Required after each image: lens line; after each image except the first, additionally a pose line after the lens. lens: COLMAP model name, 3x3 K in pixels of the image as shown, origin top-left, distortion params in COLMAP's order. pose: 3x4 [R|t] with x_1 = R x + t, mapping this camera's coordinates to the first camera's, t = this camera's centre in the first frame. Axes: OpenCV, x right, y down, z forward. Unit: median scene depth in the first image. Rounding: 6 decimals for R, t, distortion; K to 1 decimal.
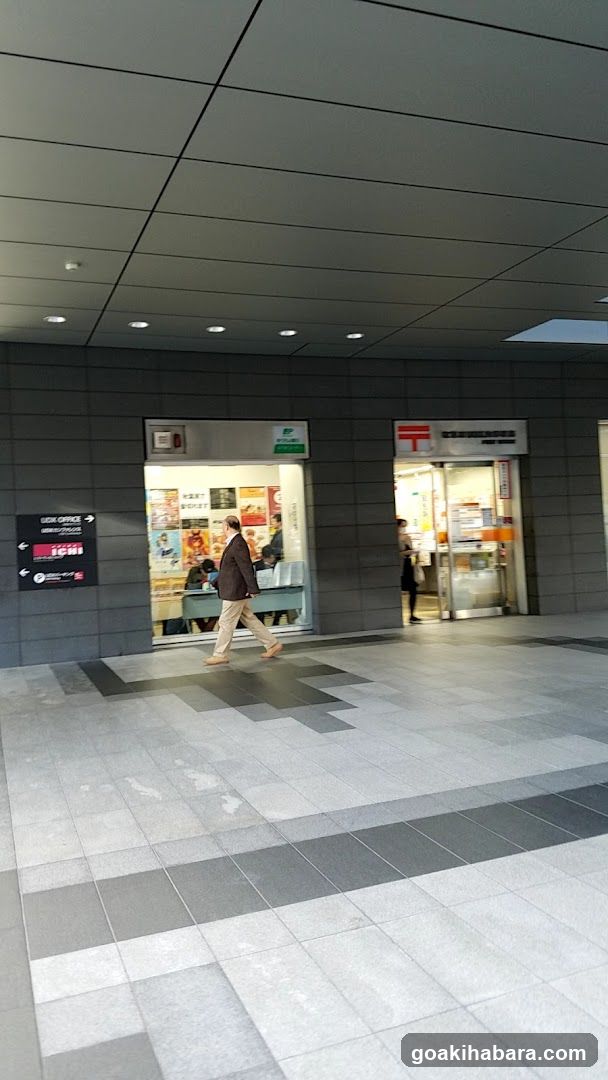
lens RADIAL K [[837.9, 0, 289.8], [0, 837.9, 514.3], [0, 0, 1]] dist [0.099432, -0.066040]
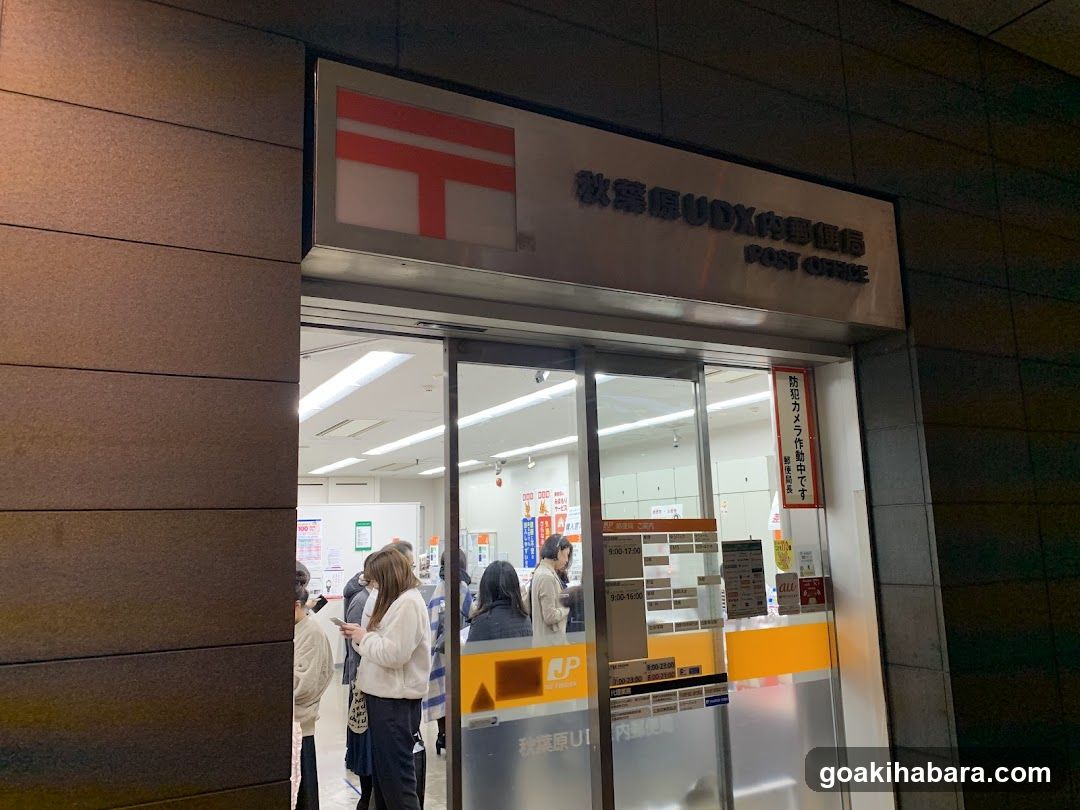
lens RADIAL K [[848.5, 0, 556.4], [0, 848.5, 380.6], [0, 0, 1]] dist [0.048764, -0.021146]
pose [[0.987547, 0.054630, 0.147535, 0.139238], [-0.030563, 0.986527, -0.160720, -0.012185], [-0.154327, 0.154210, 0.975911, 0.753963]]
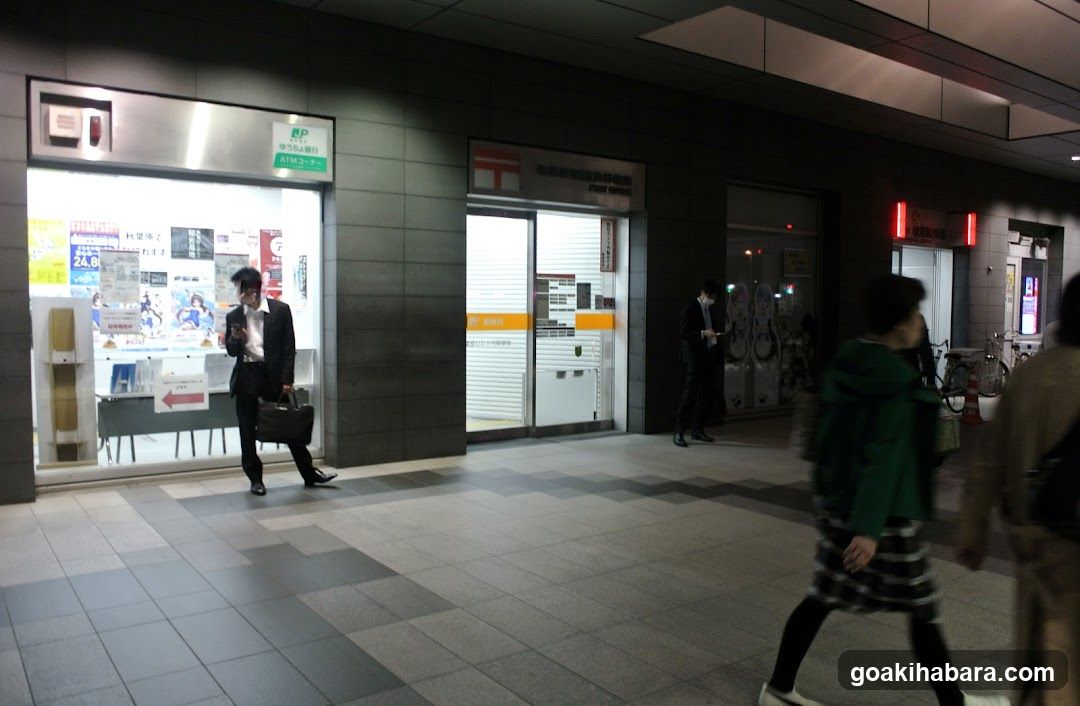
lens RADIAL K [[885.4, 0, 549.7], [0, 885.4, 353.8], [0, 0, 1]] dist [-0.068162, 0.006065]
pose [[0.956616, 0.043062, 0.288153, -0.004590], [-0.065687, 0.995430, 0.069309, 0.002078], [-0.283852, -0.085230, 0.955073, 0.295252]]
